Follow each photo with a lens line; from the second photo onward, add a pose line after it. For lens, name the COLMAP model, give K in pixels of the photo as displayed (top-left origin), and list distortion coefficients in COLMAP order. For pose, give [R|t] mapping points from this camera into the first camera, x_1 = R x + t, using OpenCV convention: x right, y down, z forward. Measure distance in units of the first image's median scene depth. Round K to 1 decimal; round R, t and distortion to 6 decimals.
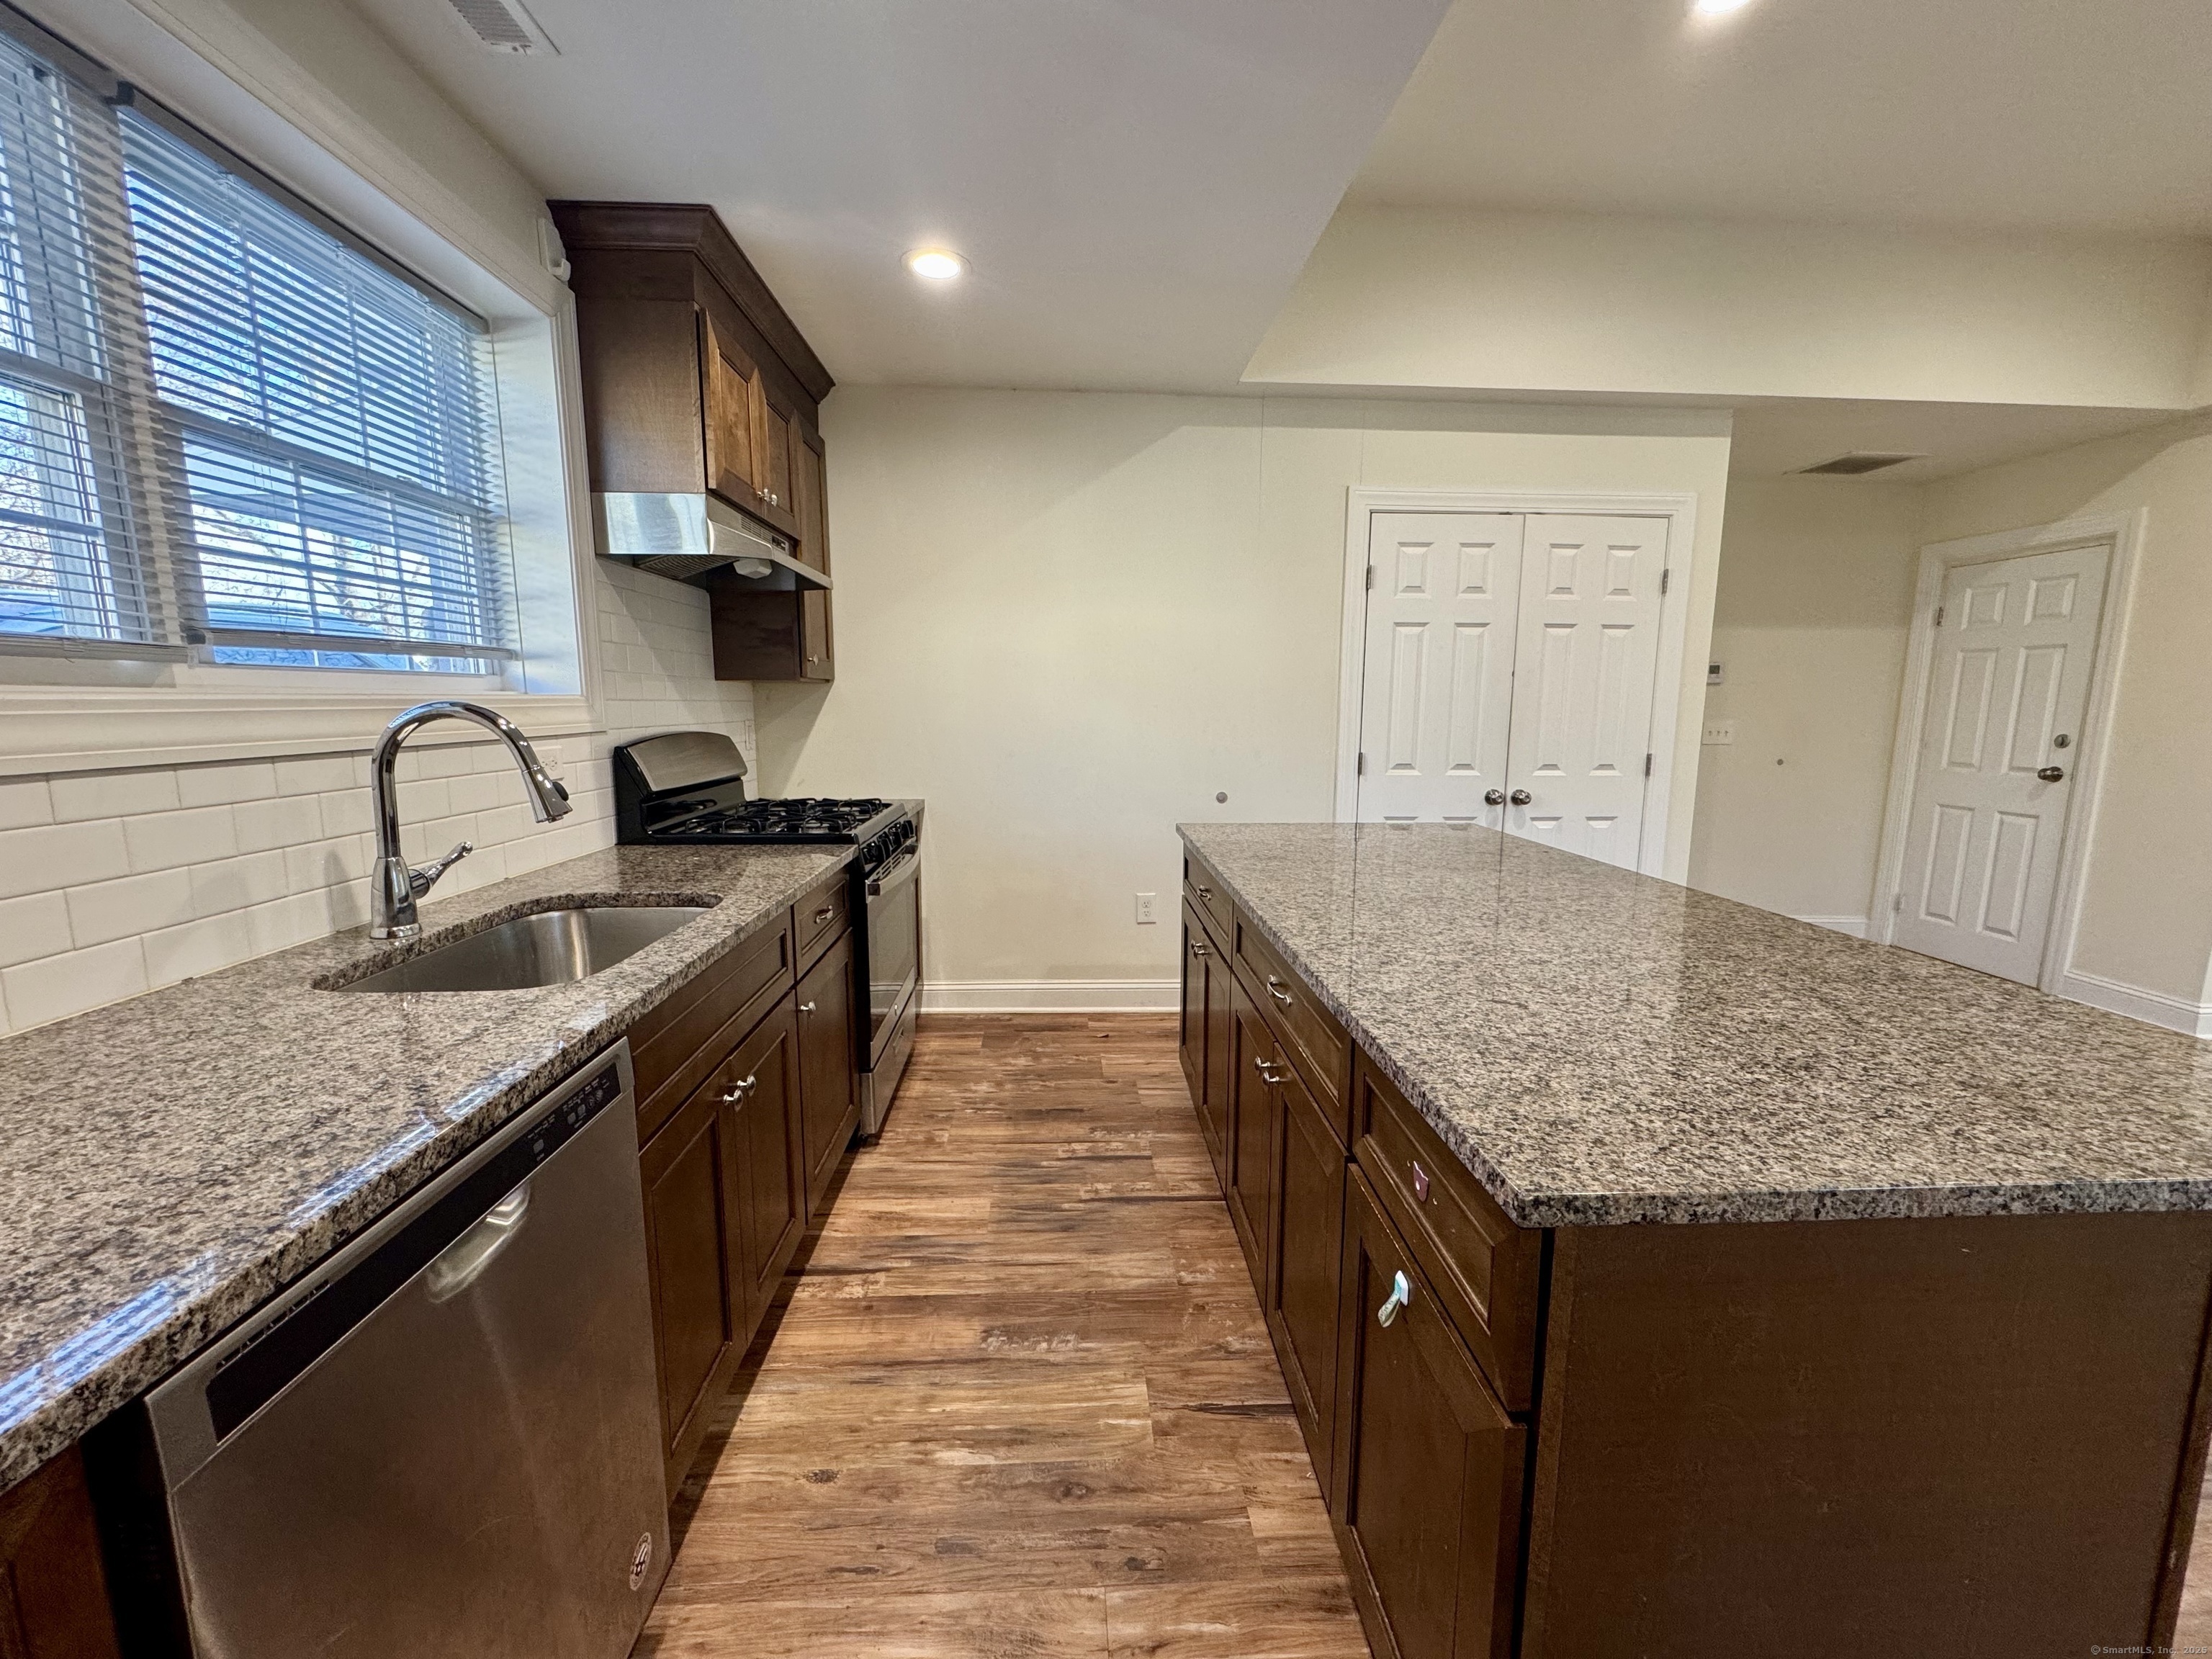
lens RADIAL K [[881.6, 0, 1106.3], [0, 881.6, 827.5], [0, 0, 1]] dist [-0.002692, 0.000183]
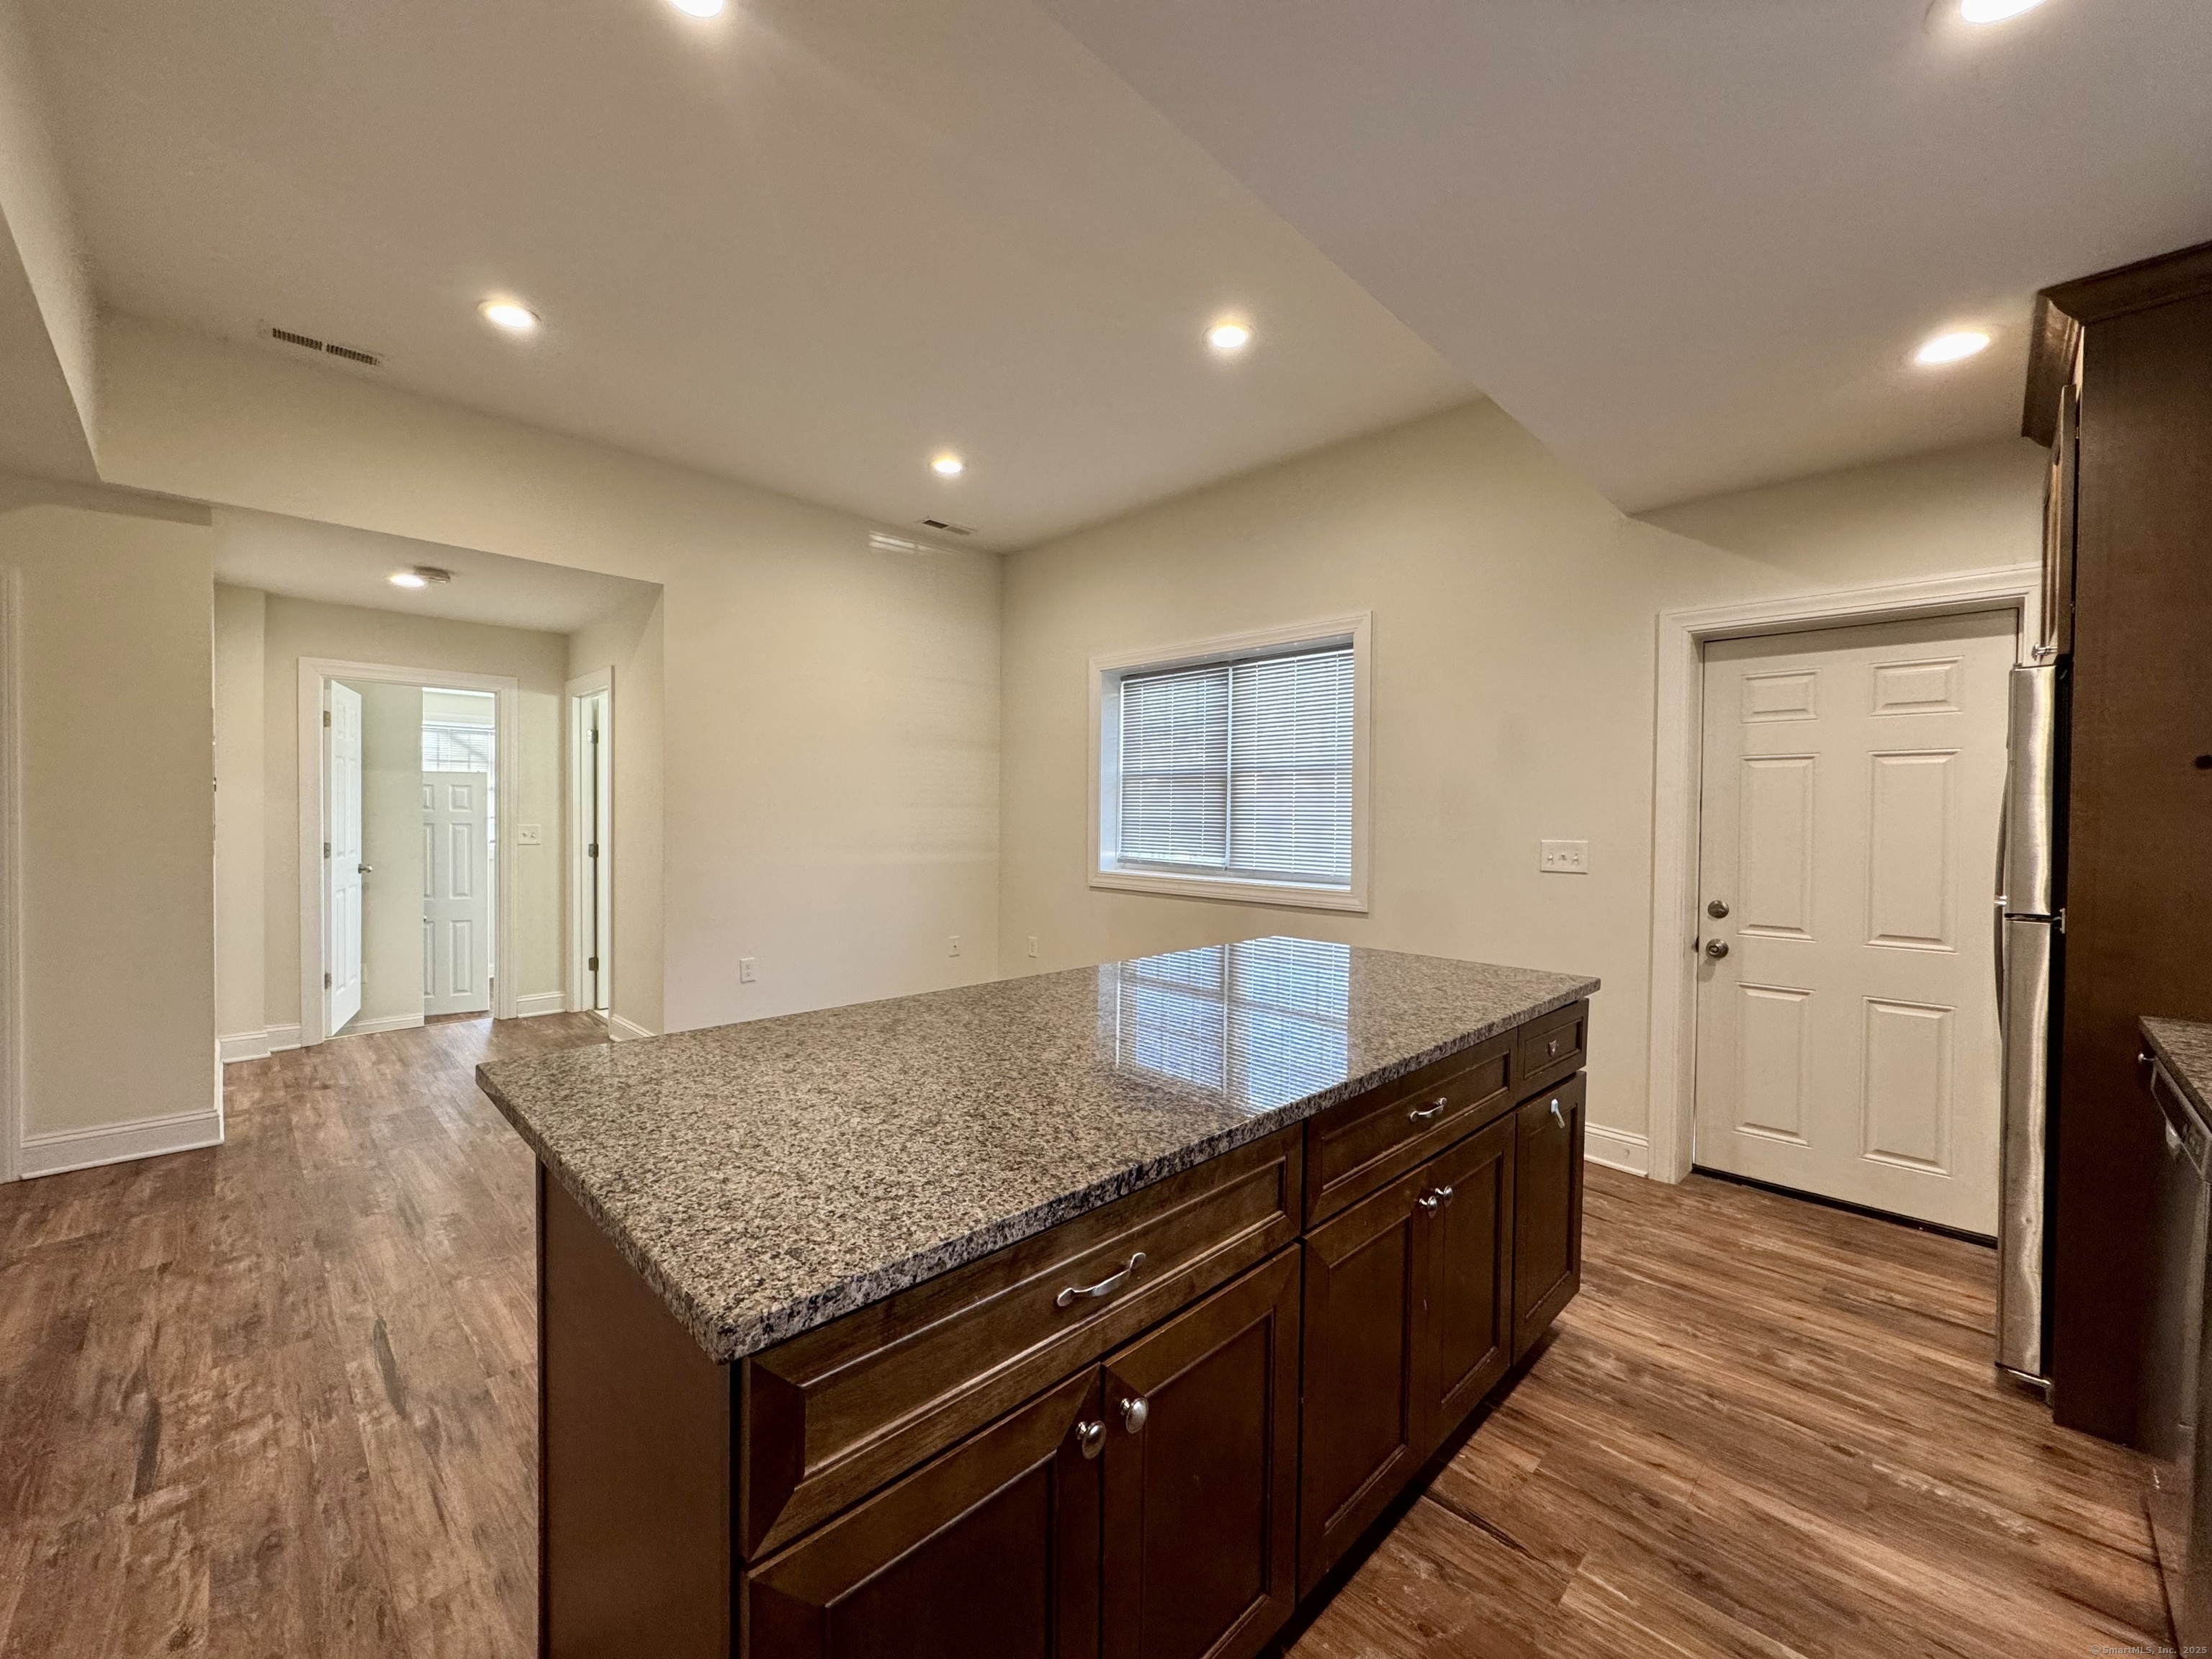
lens RADIAL K [[880.3, 0, 1104.8], [0, 880.3, 827.5], [0, 0, 1]] dist [-0.001204, 0.000046]
pose [[-0.668229, -0.024668, 0.743547, -0.287220], [0.091106, 0.989214, 0.114695, -0.273345], [-0.738356, 0.144384, -0.658774, 1.831452]]
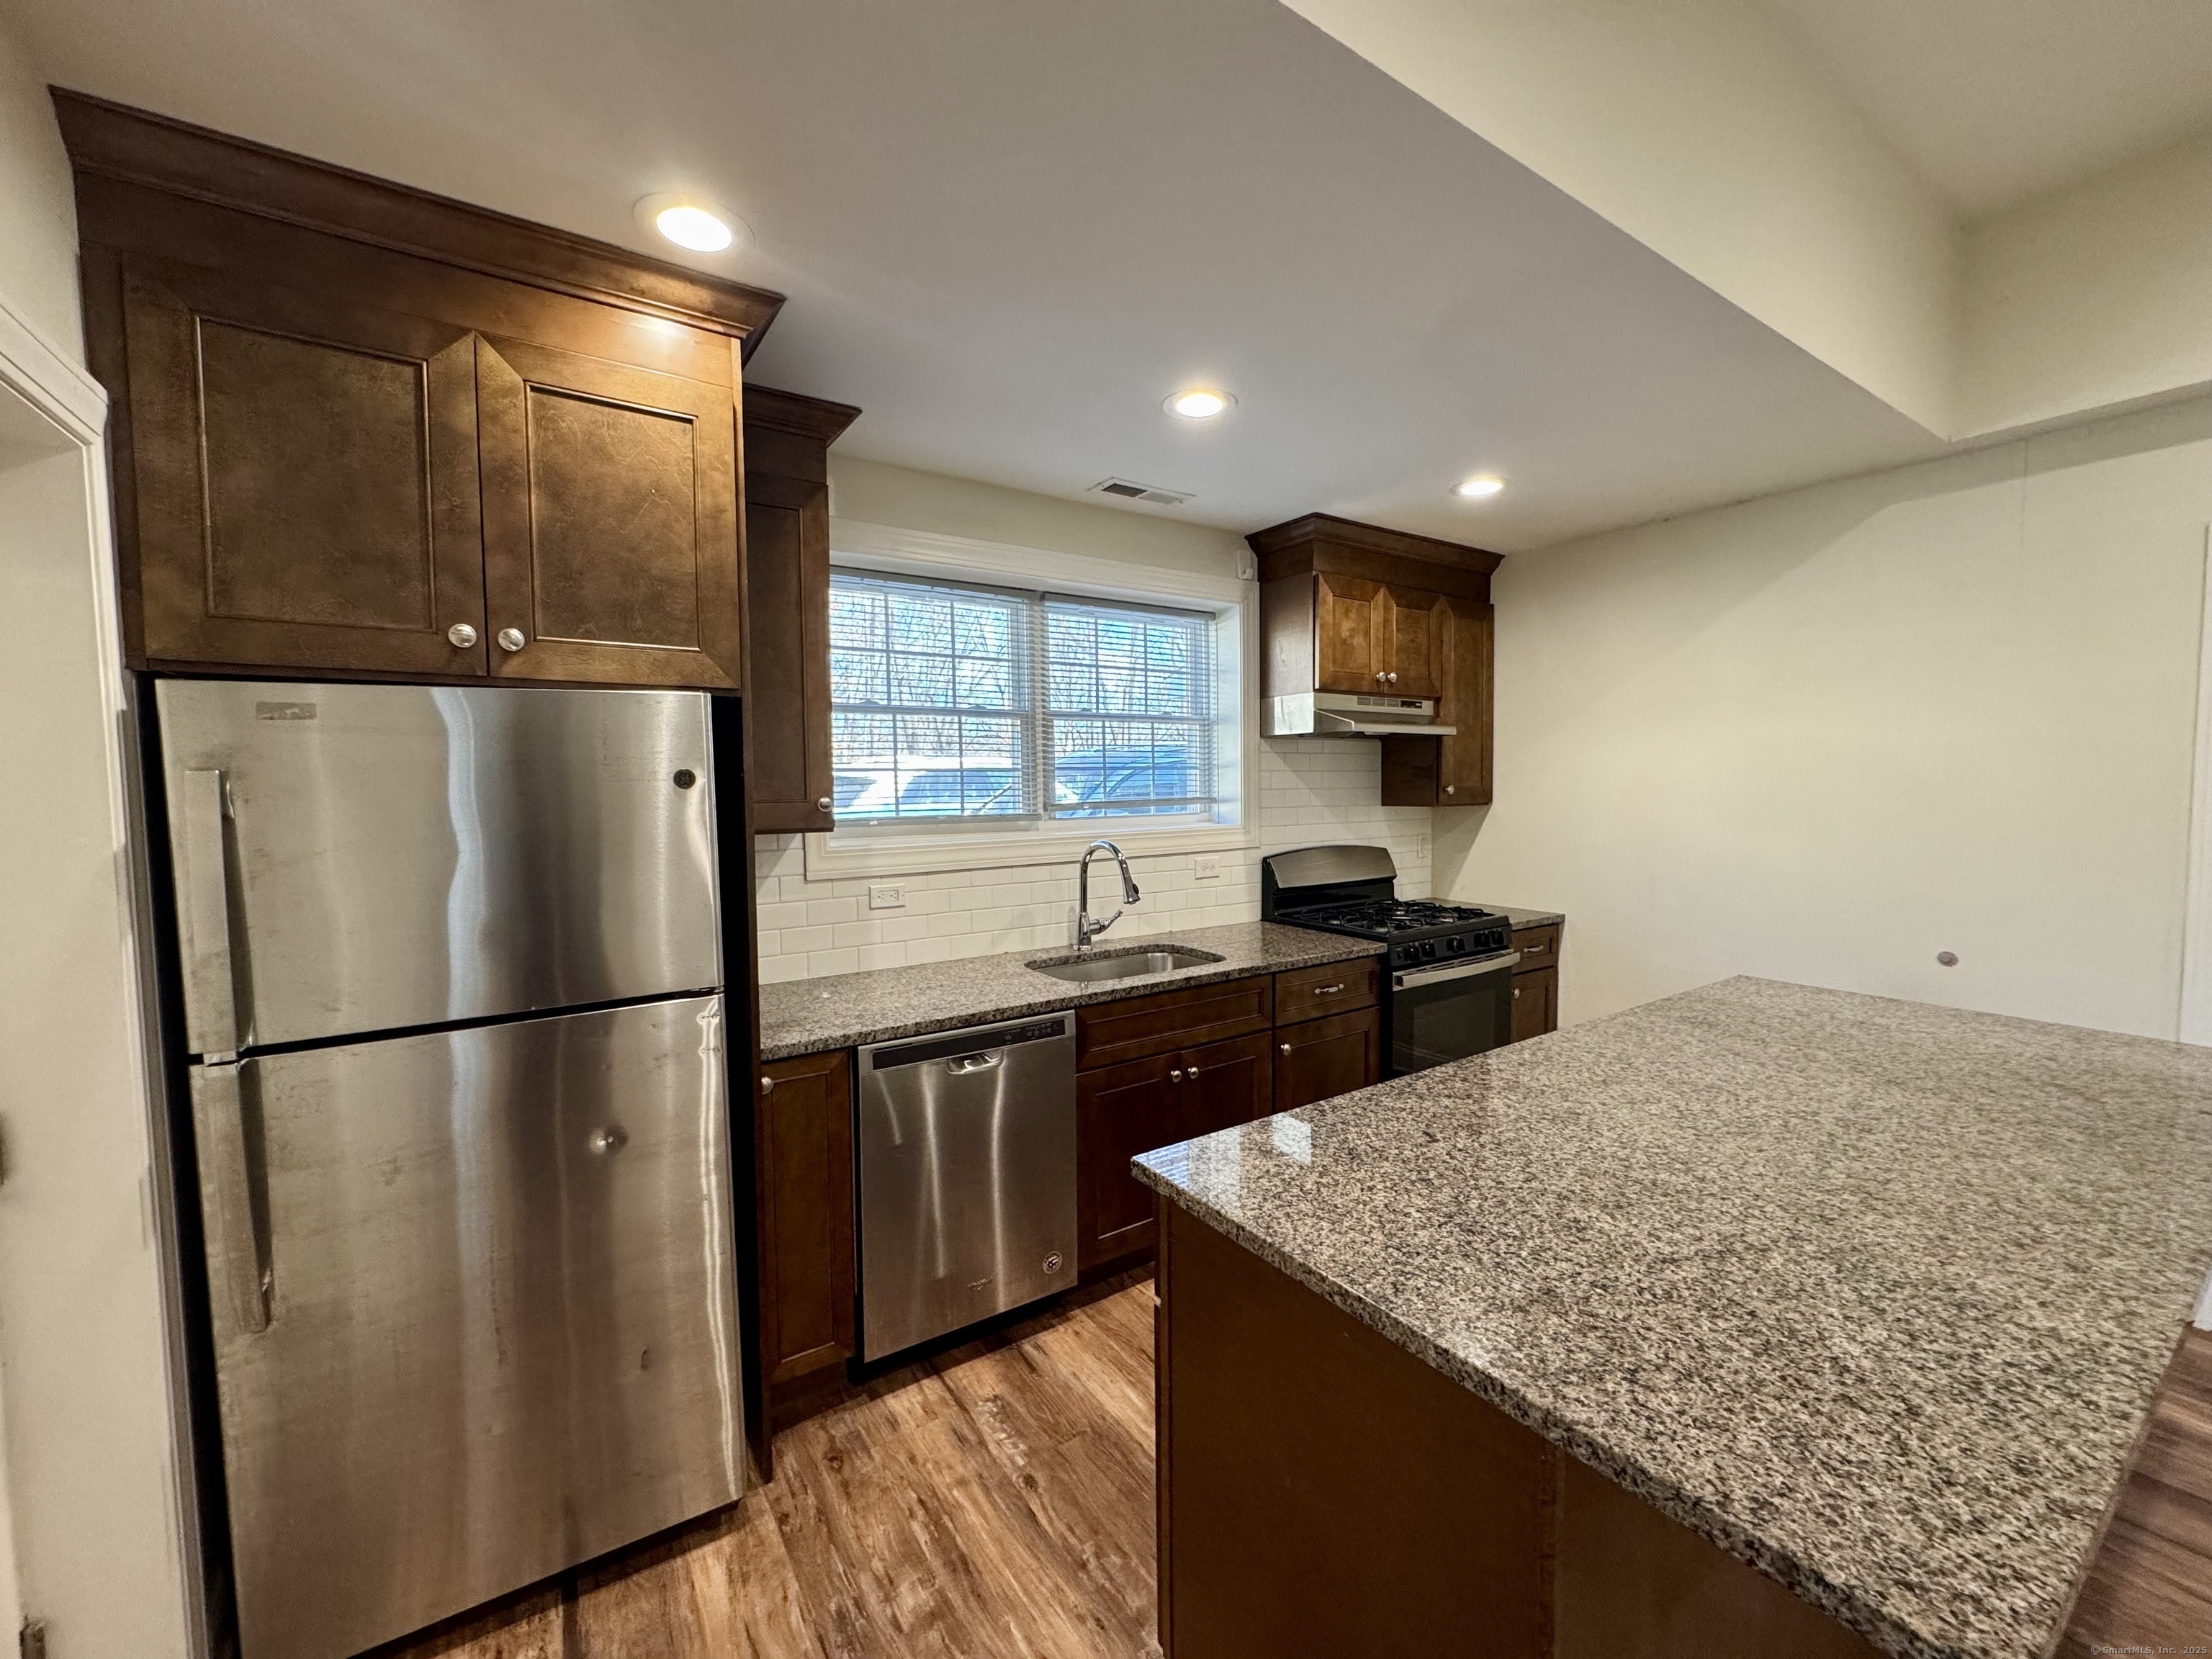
lens RADIAL K [[881.6, 0, 1106.3], [0, 881.6, 827.5], [0, 0, 1]] dist [-0.002692, 0.000183]
pose [[0.513443, 0.036517, -0.857346, 0.886556], [-0.109445, 0.993722, -0.023218, -0.108805], [0.851116, 0.105753, 0.514216, -0.053933]]
